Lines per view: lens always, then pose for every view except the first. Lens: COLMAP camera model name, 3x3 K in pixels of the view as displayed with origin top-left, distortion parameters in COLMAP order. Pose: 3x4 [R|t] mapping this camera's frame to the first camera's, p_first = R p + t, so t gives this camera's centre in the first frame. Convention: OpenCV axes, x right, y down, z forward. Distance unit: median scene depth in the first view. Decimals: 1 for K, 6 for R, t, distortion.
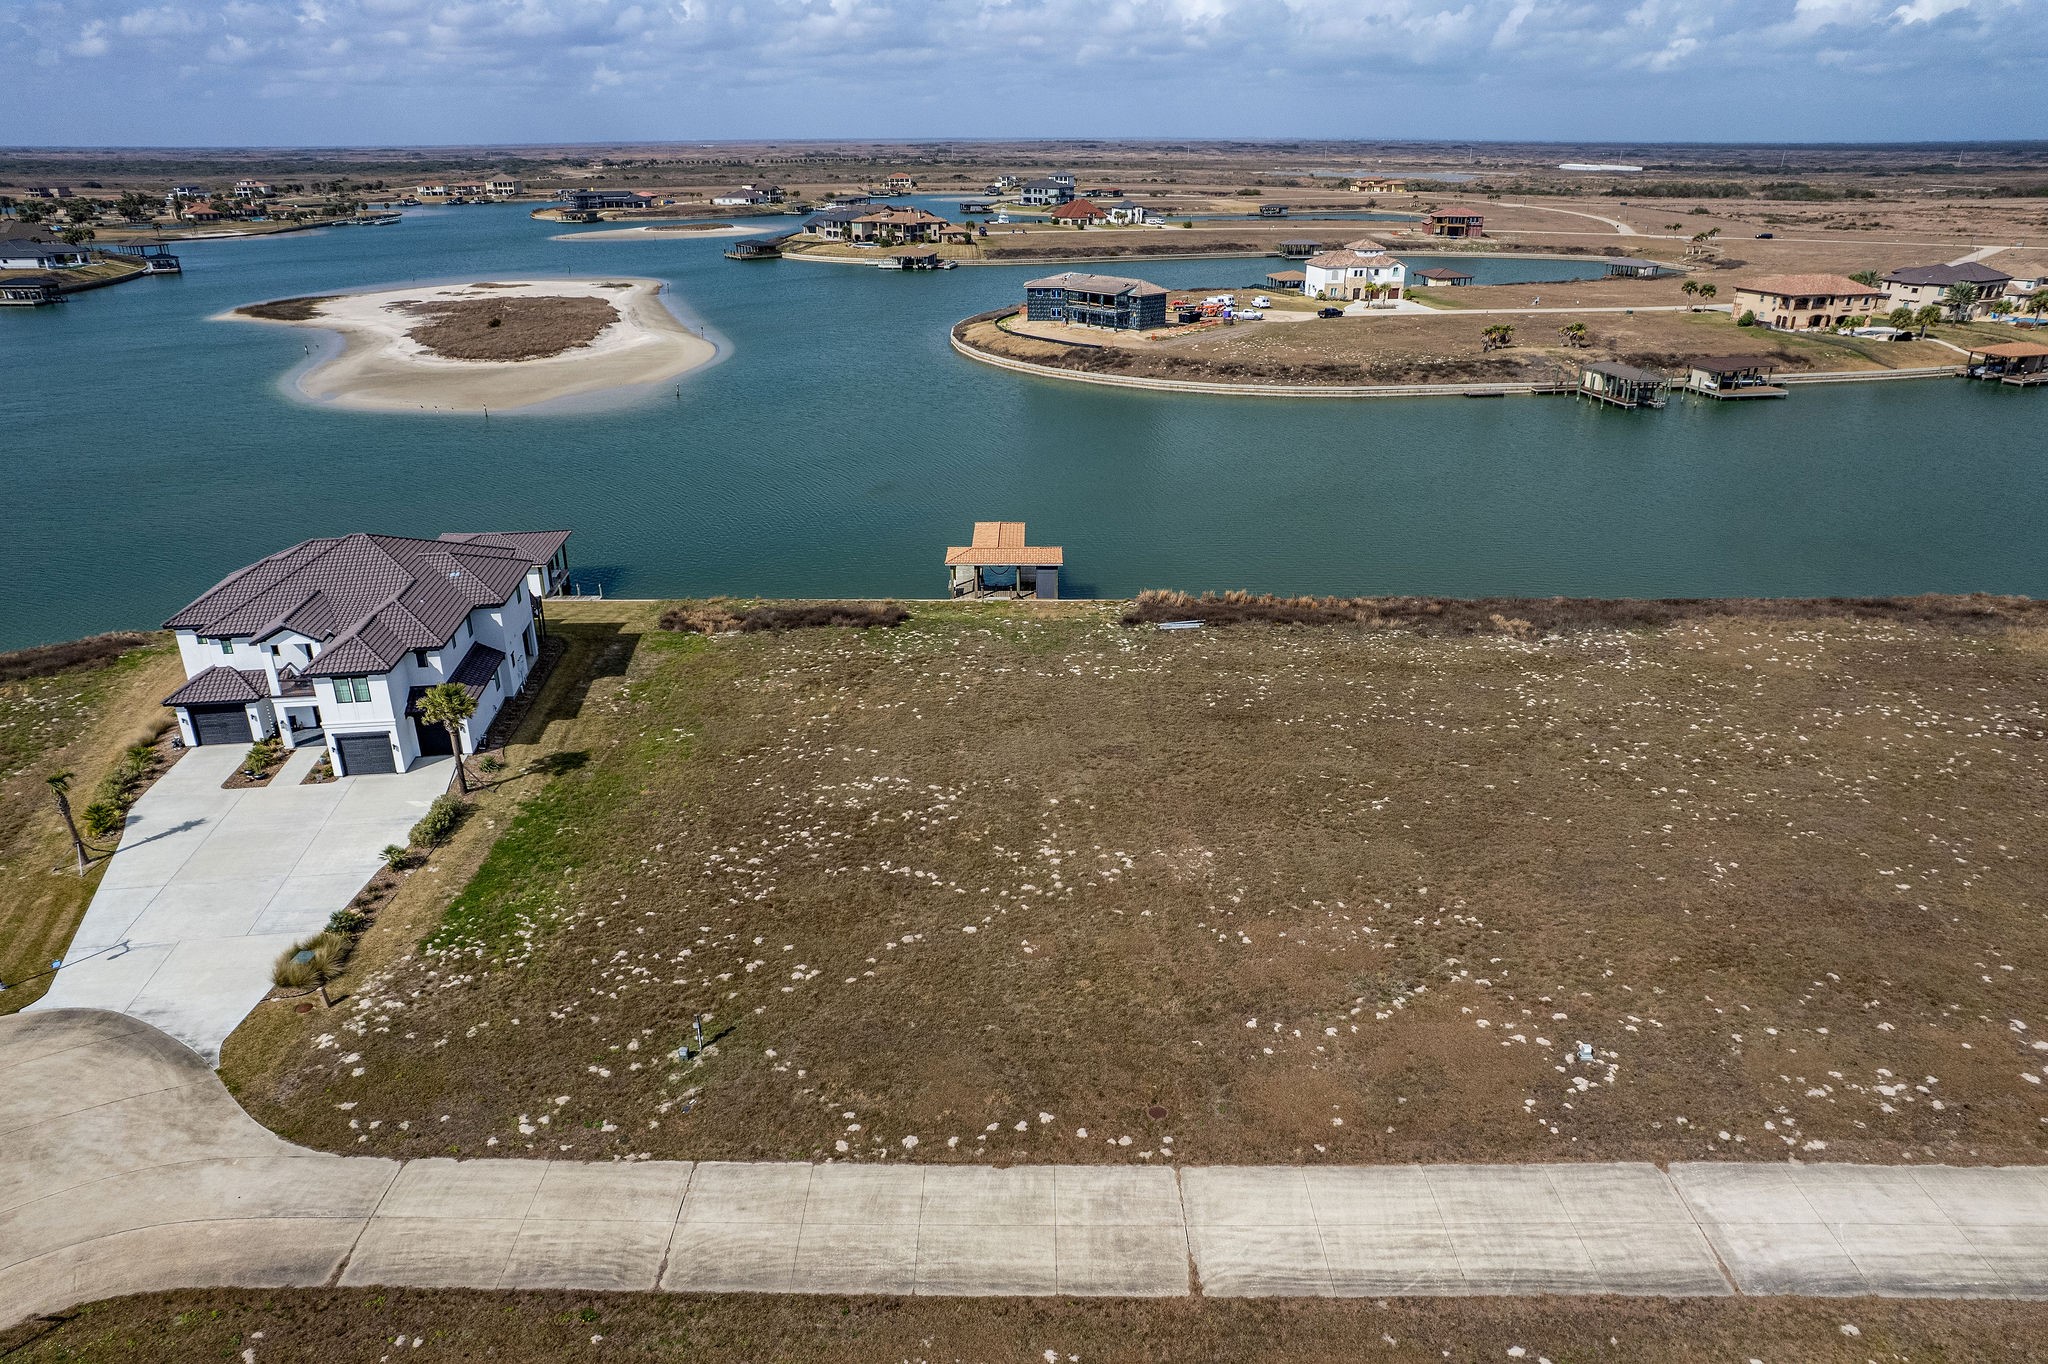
lens RADIAL K [[1316.5, 0, 1023.2], [0, 1316.5, 691.9], [0, 0, 1]] dist [-0.041742, 0.025865]
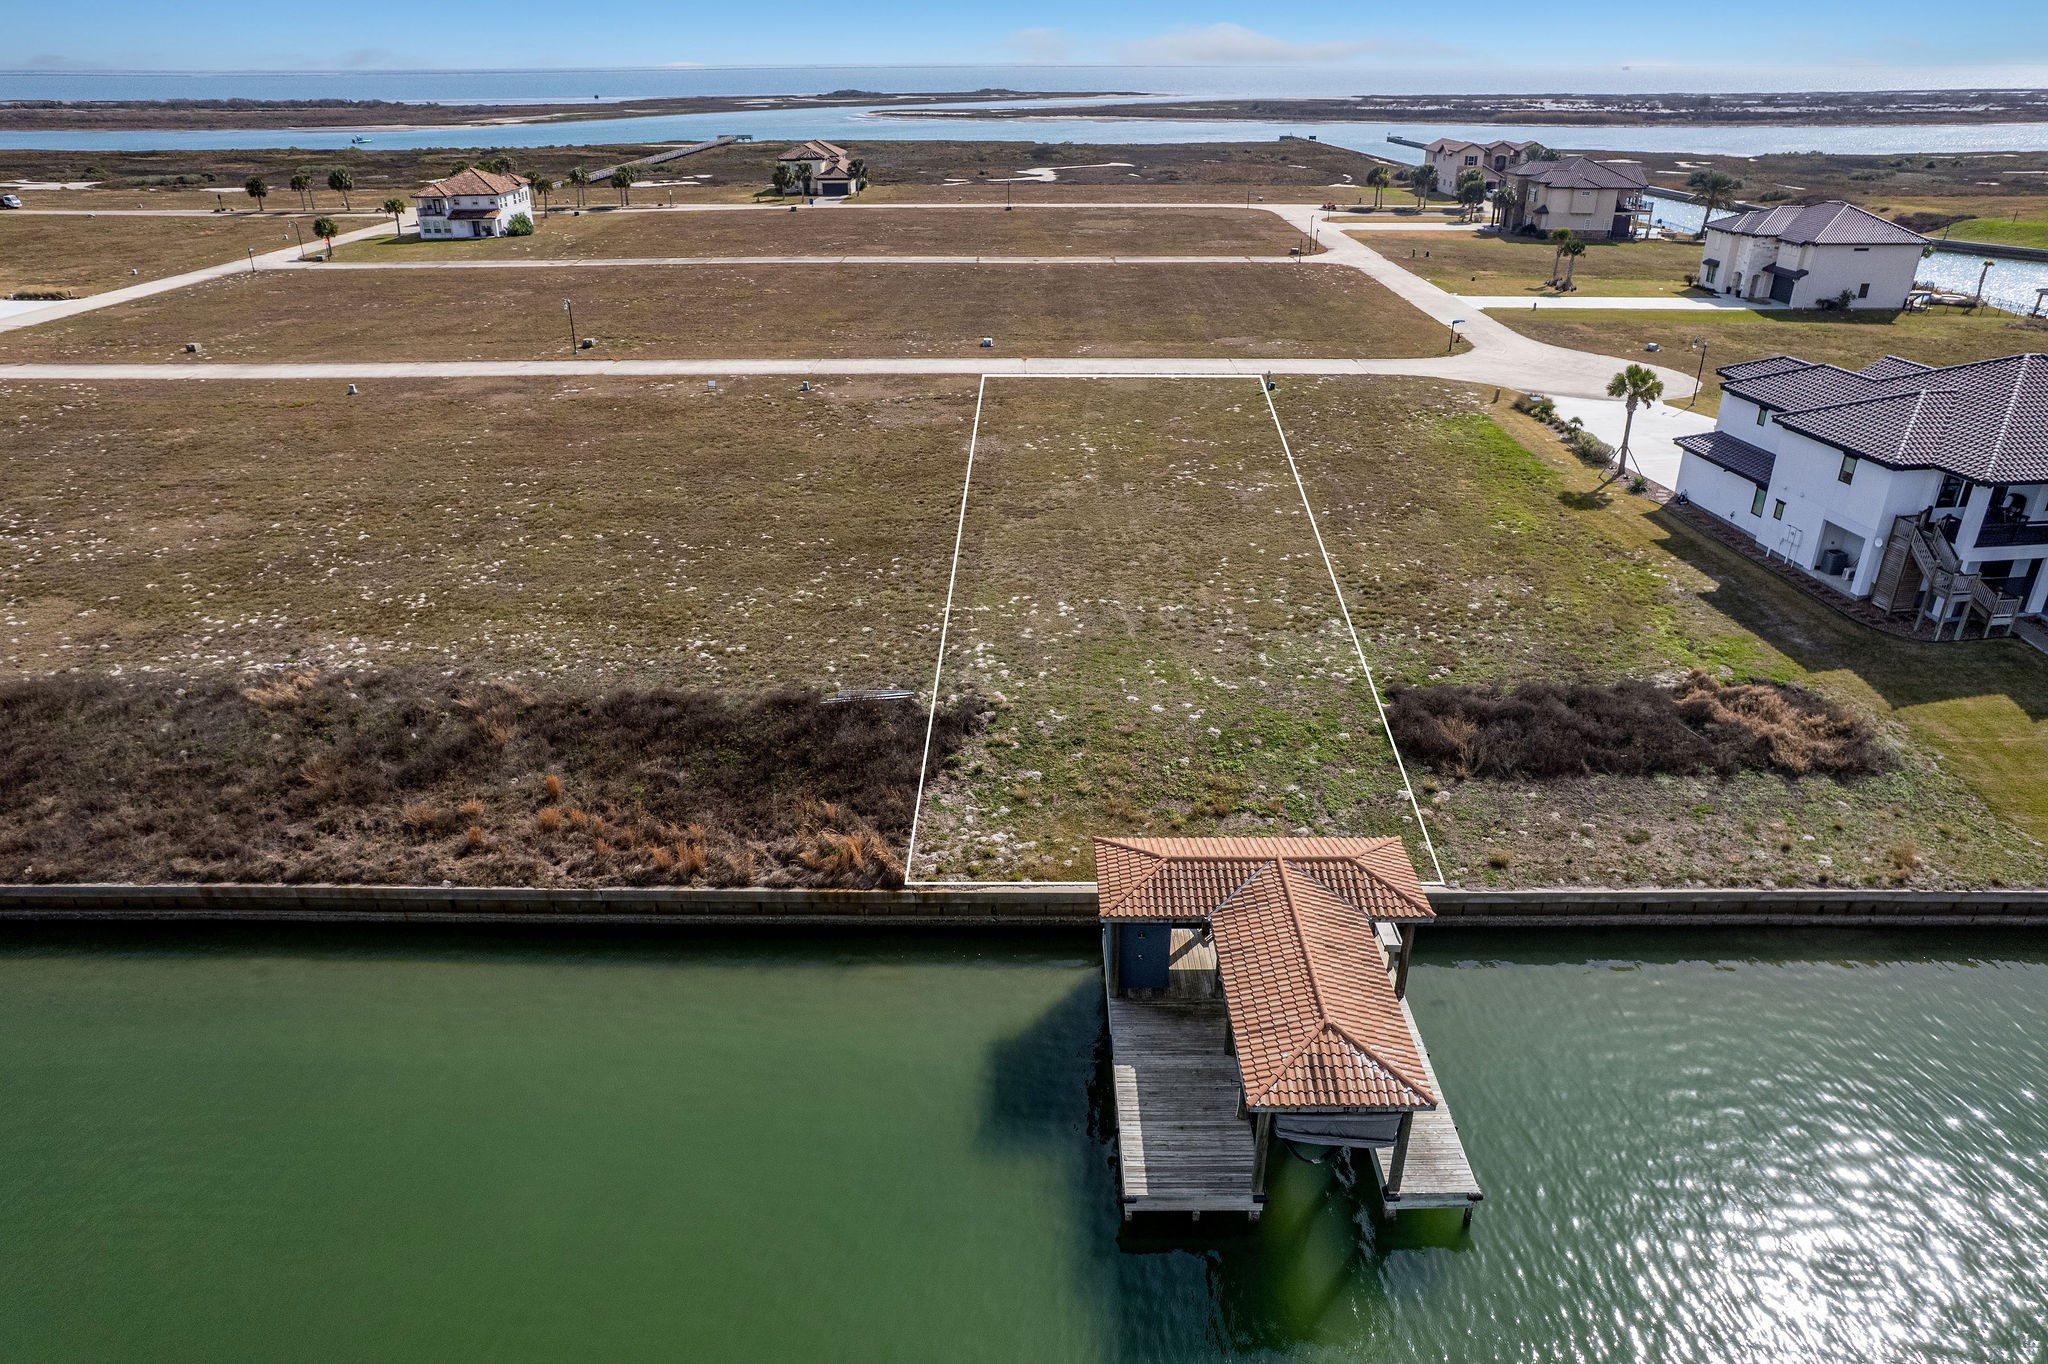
lens RADIAL K [[1316.5, 0, 1038.2], [0, 1316.5, 669.0], [0, 0, 1]] dist [-0.041742, 0.025865]
pose [[-0.999949, 0.007084, -0.007132, 0.069222], [-0.000624, 0.664393, 0.747383, -0.597408], [0.010033, 0.747350, -0.664355, 1.733681]]
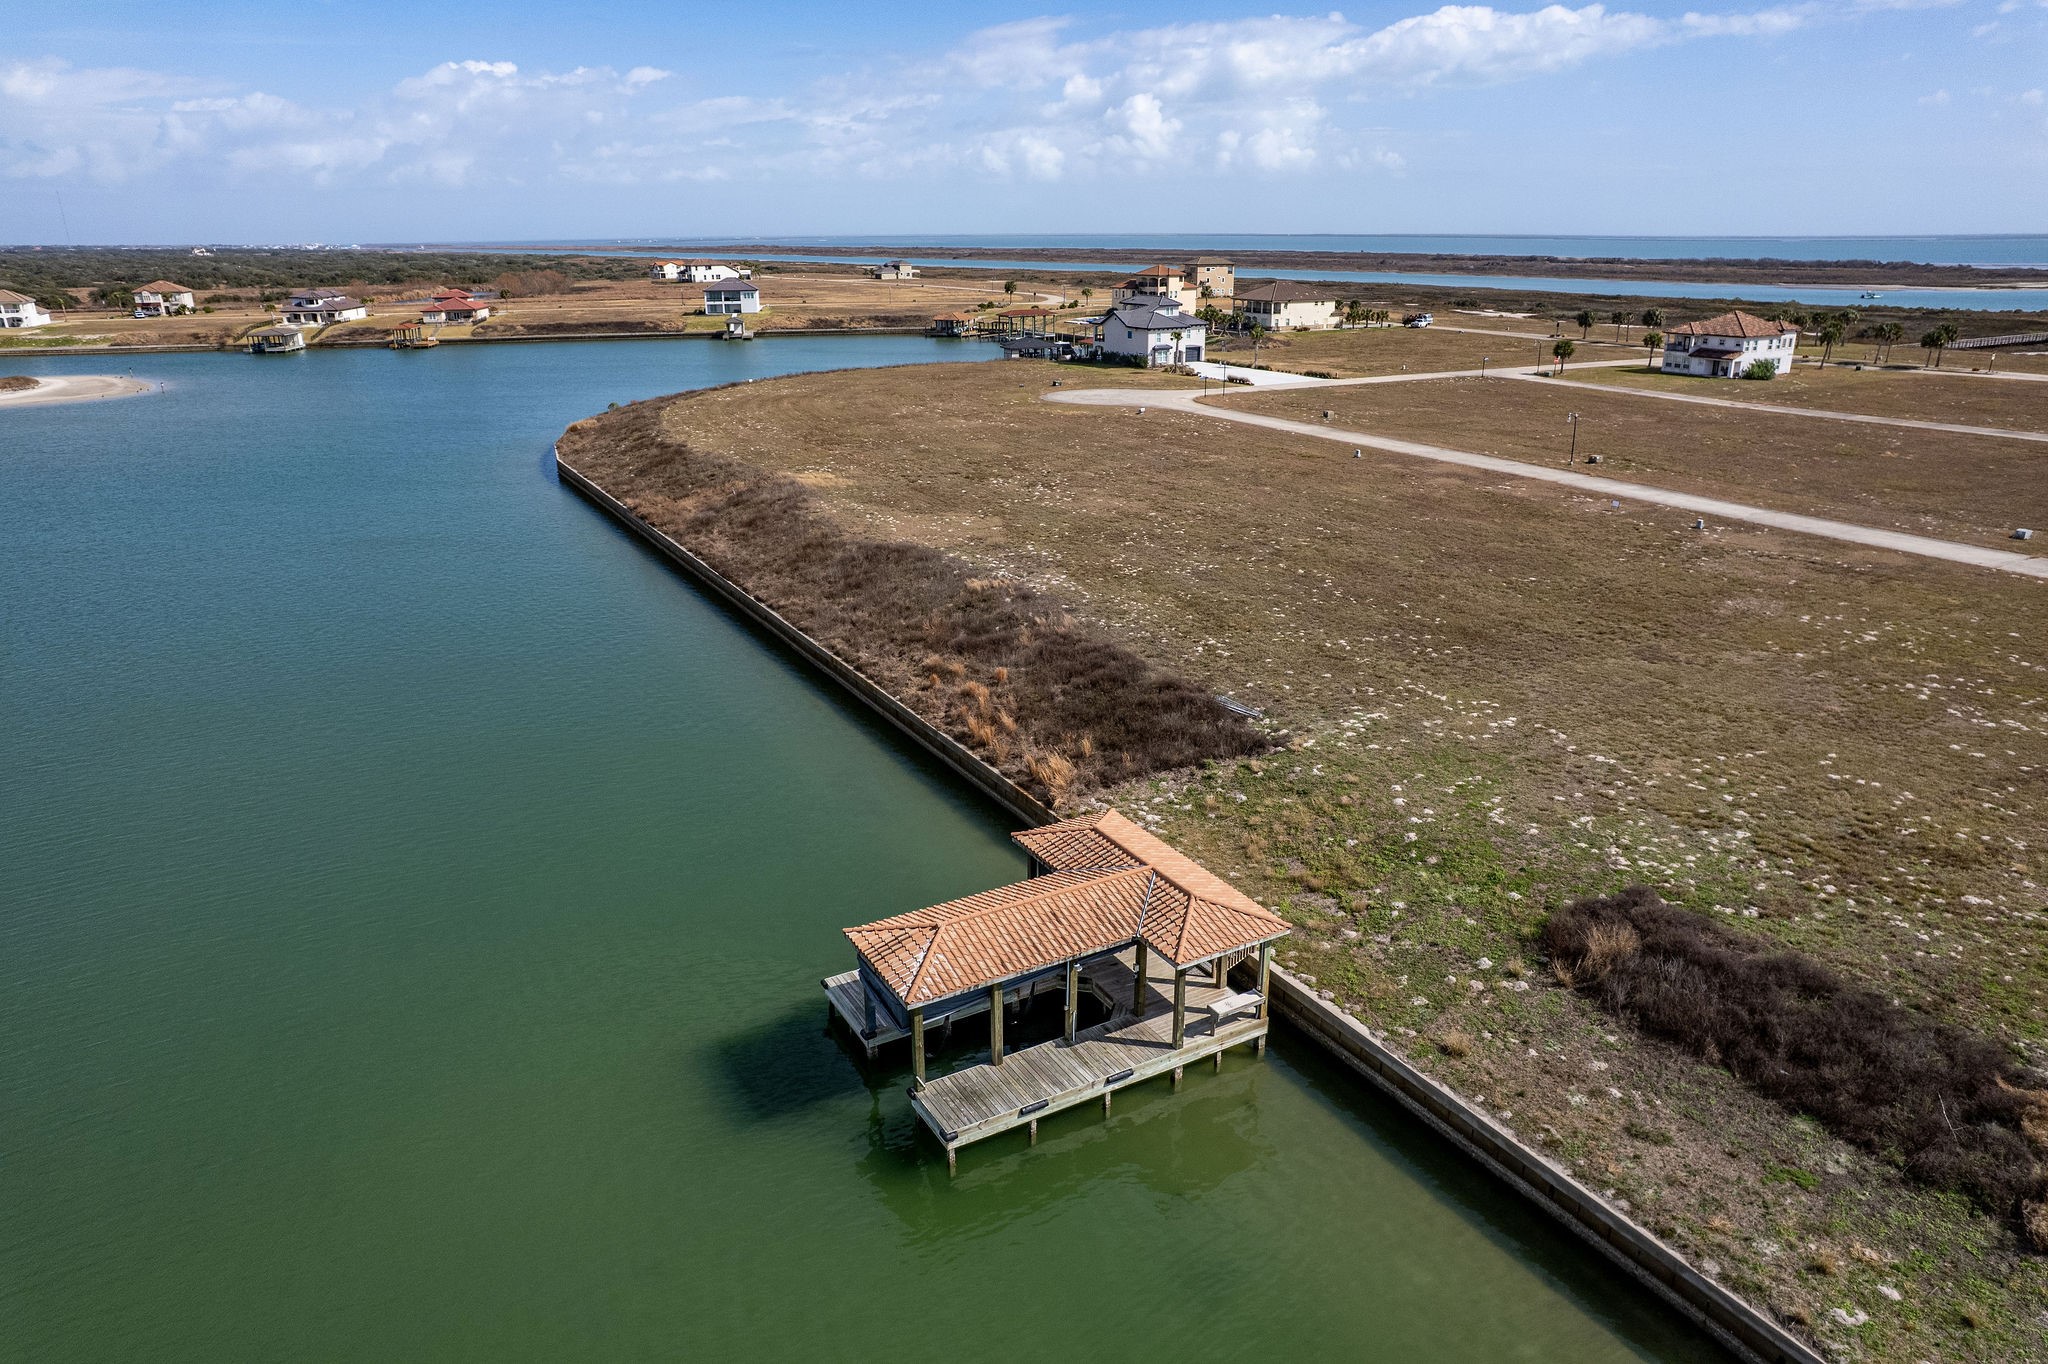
lens RADIAL K [[1316.5, 0, 1016.1], [0, 1316.5, 672.7], [0, 0, 1]] dist [-0.041742, 0.025865]
pose [[-0.501524, -0.272705, 0.821039, -0.428918], [0.347530, 0.805581, 0.479856, -0.508003], [-0.792273, 0.525995, -0.309245, 1.616991]]
